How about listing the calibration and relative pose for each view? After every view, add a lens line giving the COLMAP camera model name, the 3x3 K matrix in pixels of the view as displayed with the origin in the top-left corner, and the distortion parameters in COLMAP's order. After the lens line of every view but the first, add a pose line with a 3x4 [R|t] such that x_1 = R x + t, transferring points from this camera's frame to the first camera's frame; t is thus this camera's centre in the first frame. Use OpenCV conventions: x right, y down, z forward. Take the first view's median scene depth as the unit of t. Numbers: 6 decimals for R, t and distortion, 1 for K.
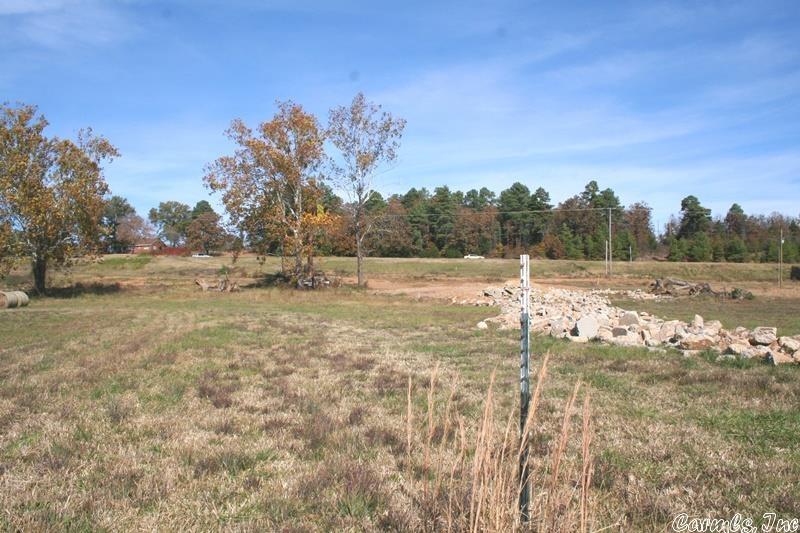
lens RADIAL K [[675.3, 0, 395.4], [0, 675.3, 265.2], [0, 0, 1]] dist [-0.167675, 0.129969]
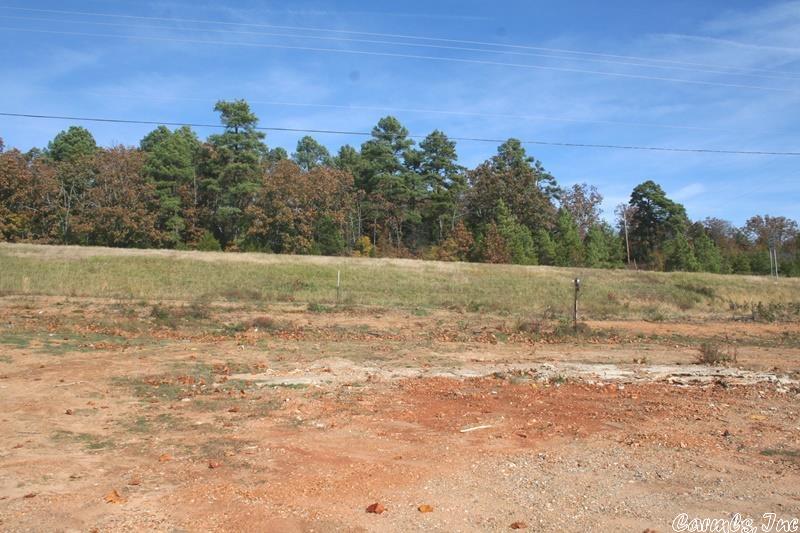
lens RADIAL K [[675.3, 0, 395.4], [0, 675.3, 265.2], [0, 0, 1]] dist [-0.167675, 0.129969]
pose [[0.932019, 0.033594, 0.360850, 0.016405], [-0.013864, 0.998271, -0.057128, 0.009872], [-0.362145, 0.048241, 0.930873, 0.555947]]
